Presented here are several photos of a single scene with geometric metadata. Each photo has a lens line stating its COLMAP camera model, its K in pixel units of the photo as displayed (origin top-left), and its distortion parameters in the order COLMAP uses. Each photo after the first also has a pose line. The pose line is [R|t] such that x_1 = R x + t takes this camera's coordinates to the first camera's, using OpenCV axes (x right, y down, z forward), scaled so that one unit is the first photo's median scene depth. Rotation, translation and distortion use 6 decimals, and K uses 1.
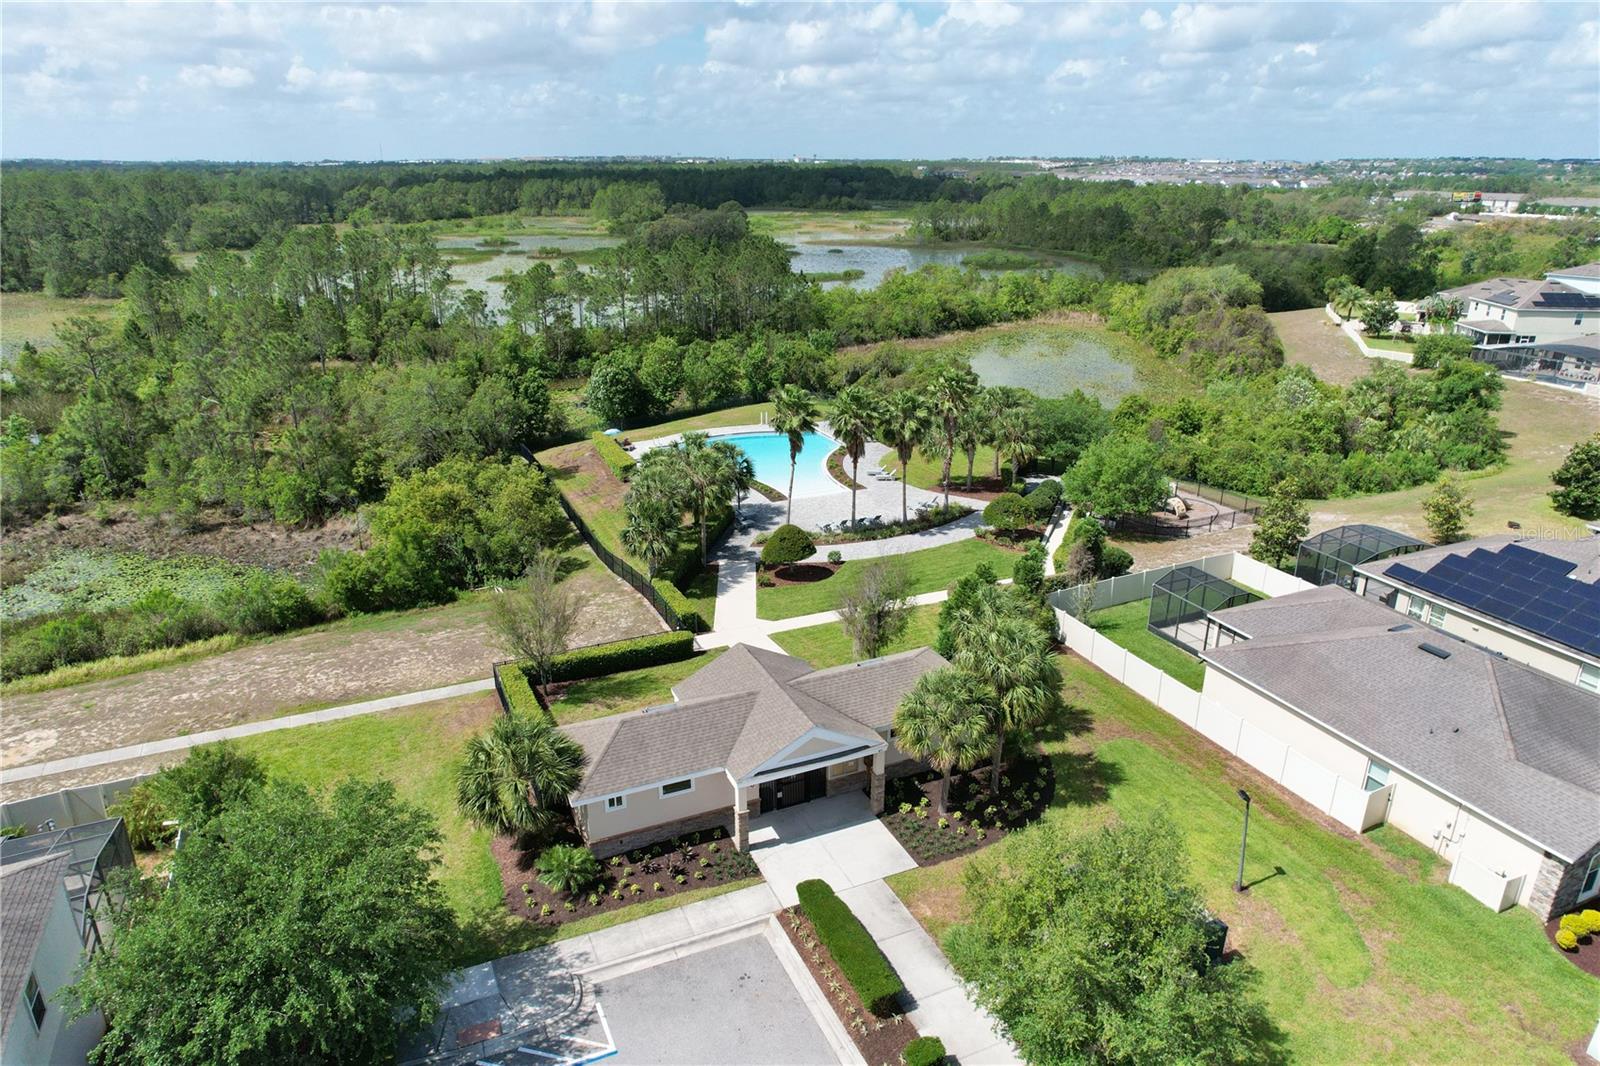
lens RADIAL K [[1027.2, 0, 800.0], [0, 1027.2, 533.0], [0, 0, 1]] dist [-0.081145, 0.079625]
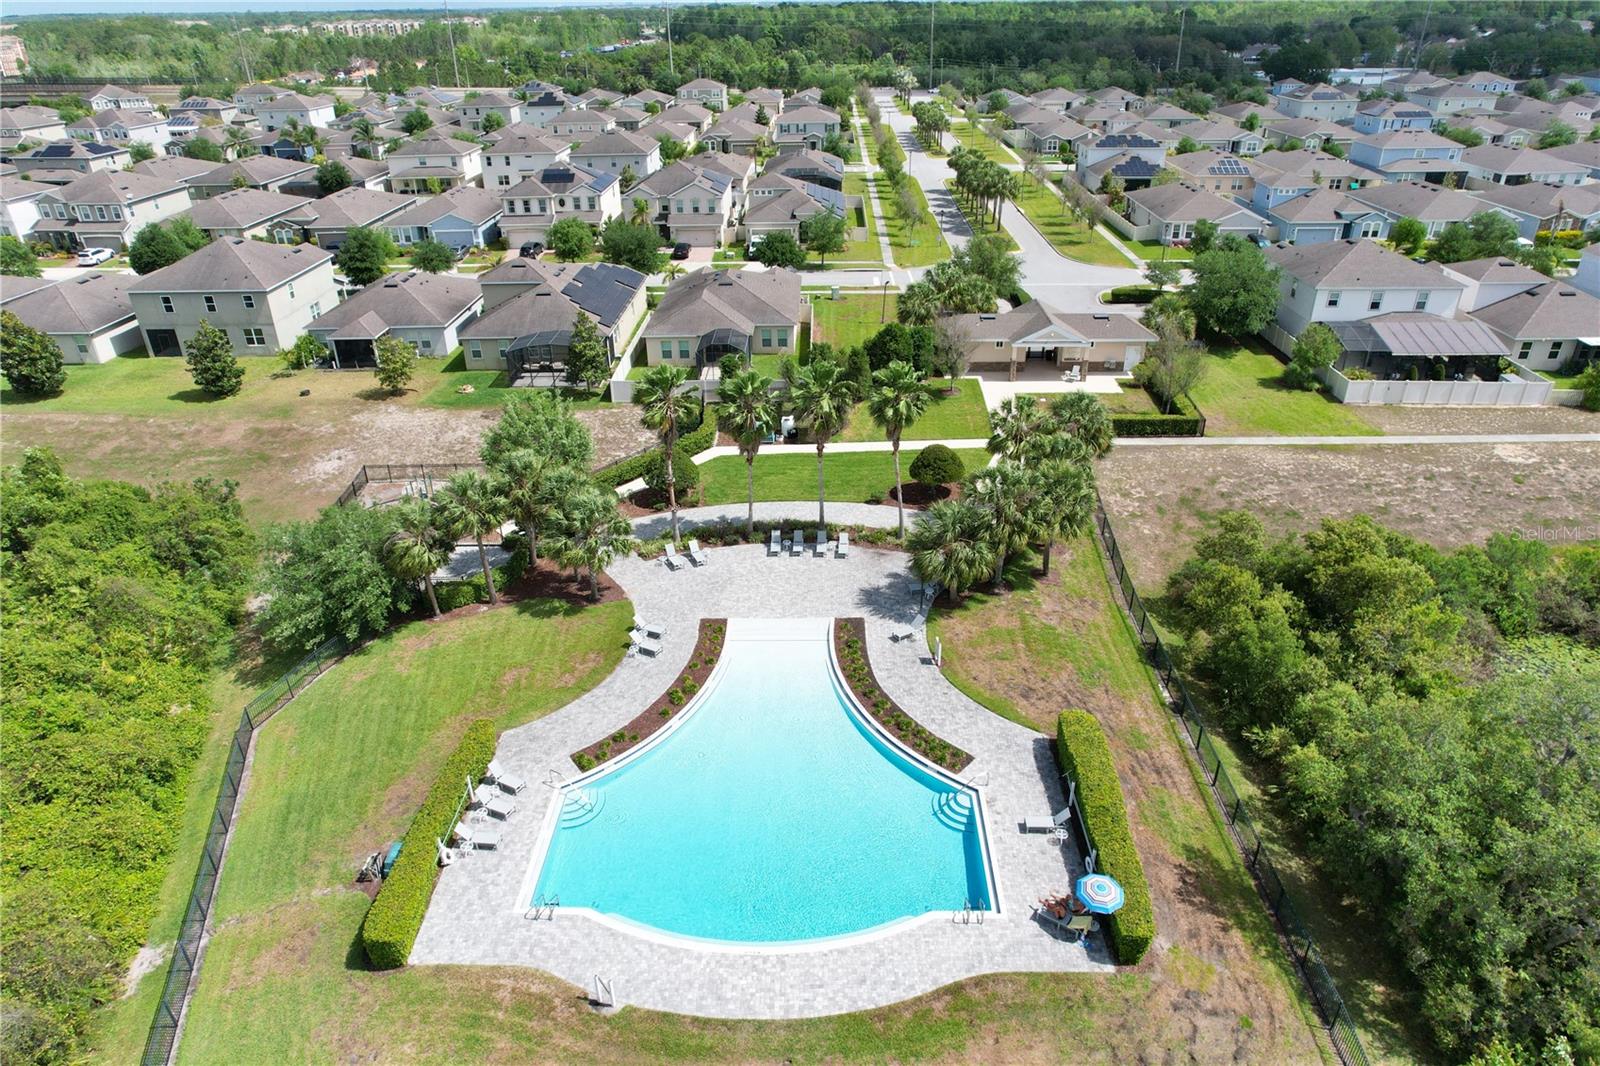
lens RADIAL K [[1027.2, 0, 800.0], [0, 1027.2, 533.0], [0, 0, 1]] dist [-0.081145, 0.079625]
pose [[-0.897781, -0.195322, 0.394764, -0.145771], [0.164941, 0.681969, 0.712539, -0.331910], [-0.408392, 0.704817, -0.580043, 0.825217]]
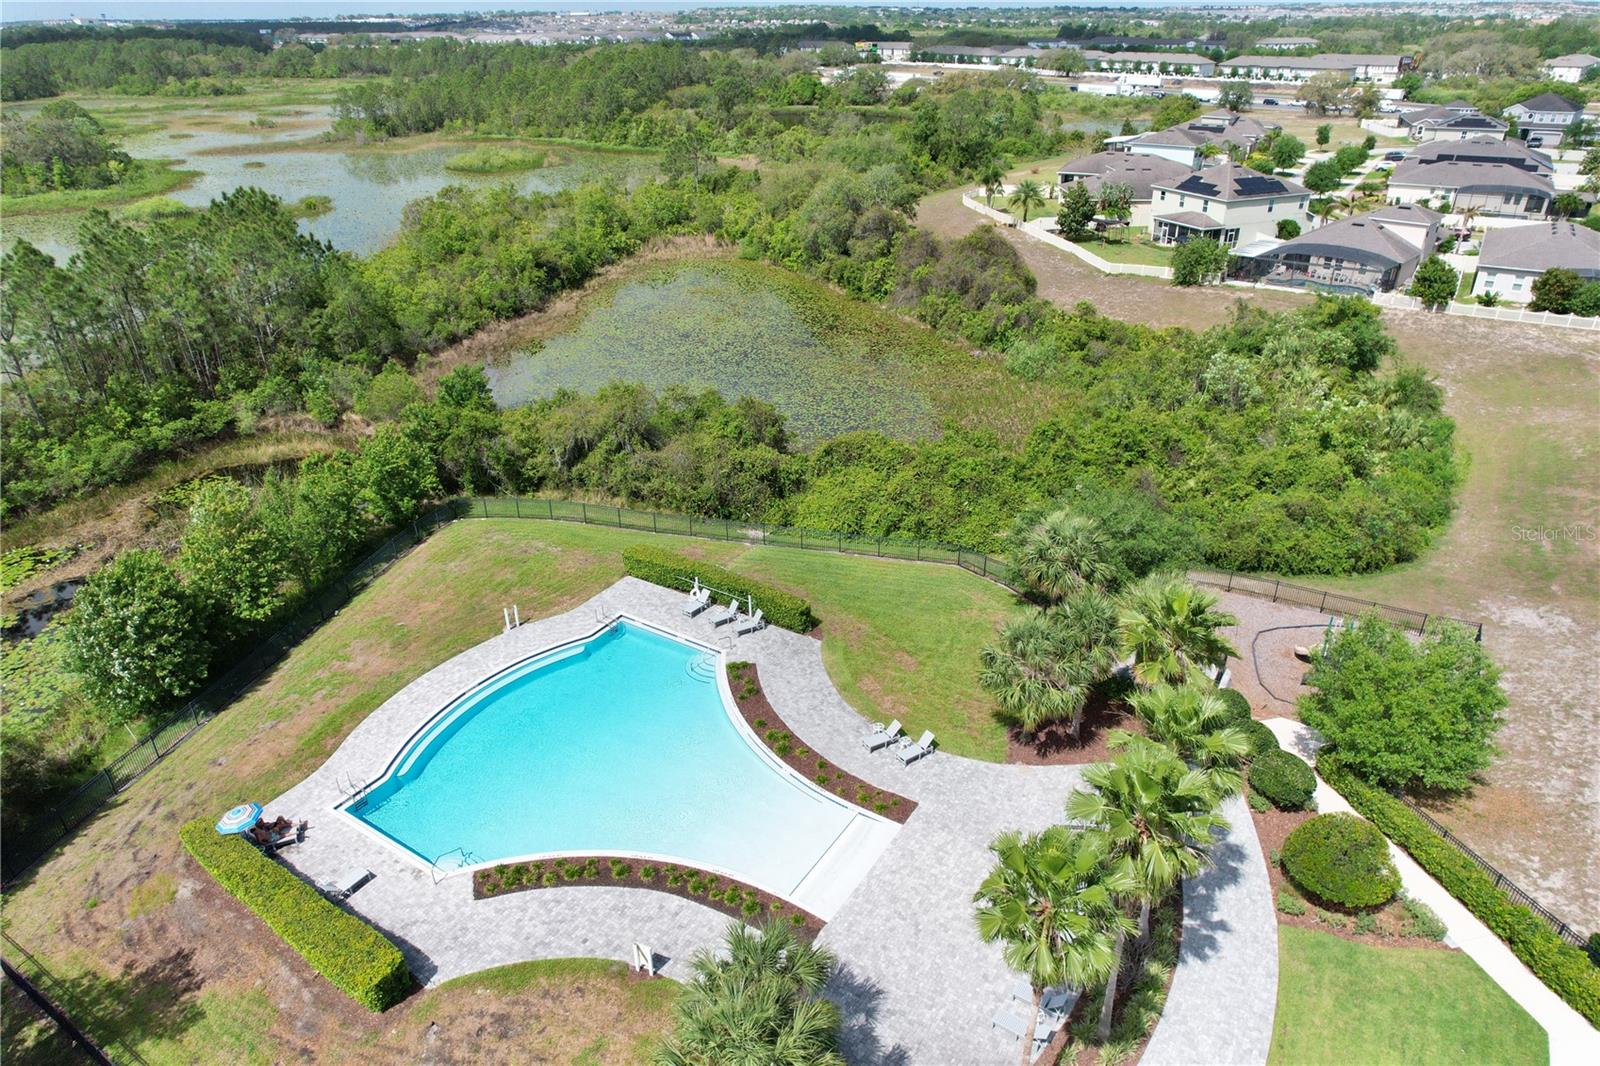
lens RADIAL K [[1027.2, 0, 800.0], [0, 1027.2, 533.0], [0, 0, 1]] dist [-0.081145, 0.079625]
pose [[0.842999, -0.256435, 0.472858, -0.110446], [0.196843, 0.965144, 0.172480, -0.164328], [-0.500606, -0.052322, 0.864093, 0.390145]]
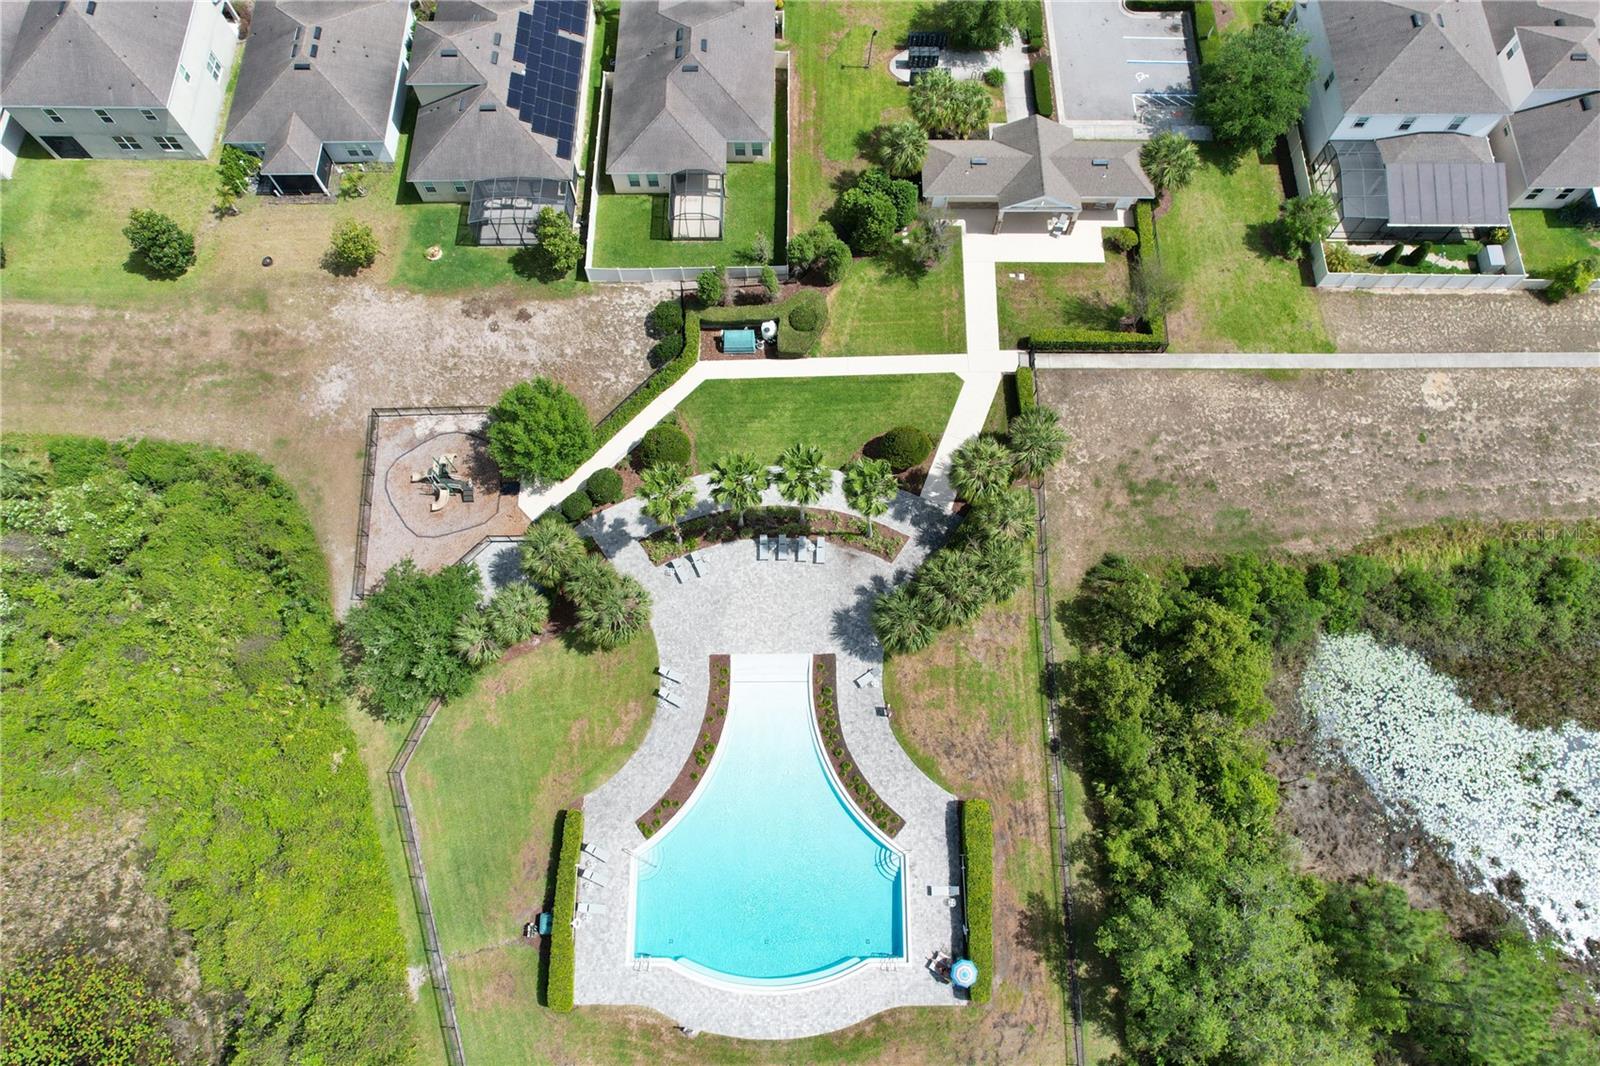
lens RADIAL K [[1027.2, 0, 800.0], [0, 1027.2, 533.0], [0, 0, 1]] dist [-0.081145, 0.079625]
pose [[-0.908626, -0.393026, 0.141174, -0.048920], [0.143866, 0.022766, 0.989335, -0.538183], [-0.392048, 0.919246, 0.035857, 0.536854]]
